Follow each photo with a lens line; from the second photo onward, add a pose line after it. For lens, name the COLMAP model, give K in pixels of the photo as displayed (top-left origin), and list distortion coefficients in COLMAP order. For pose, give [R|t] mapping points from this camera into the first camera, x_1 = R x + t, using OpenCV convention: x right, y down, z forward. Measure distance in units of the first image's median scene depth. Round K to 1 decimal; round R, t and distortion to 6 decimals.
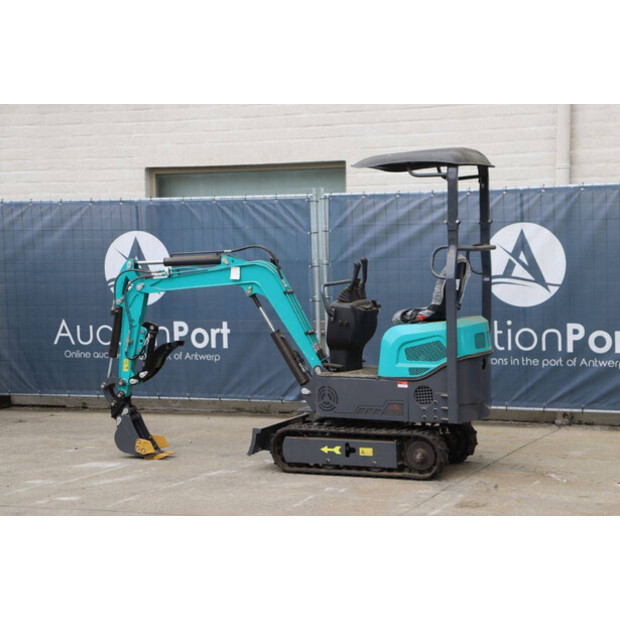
lens RADIAL K [[1457.3, 0, 310.0], [0, 1457.3, 310.0], [0, 0, 1]] dist [0.392200, 0.283860]
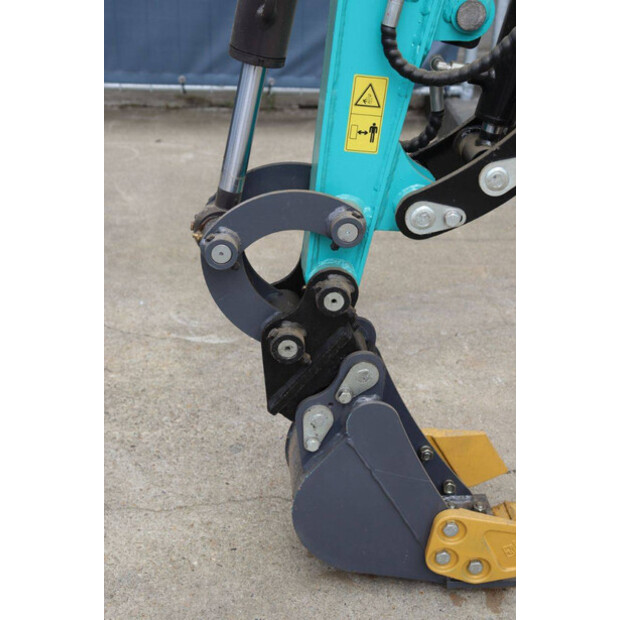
lens RADIAL K [[1016.4, 0, 310.0], [0, 1016.4, 310.0], [0, 0, 1]] dist [0.144069, 0.104856]
pose [[0.903760, -0.148465, 0.401468, -0.165424], [-0.016904, 0.924810, 0.380053, 0.014477], [-0.427706, -0.350263, 0.833297, 0.836203]]
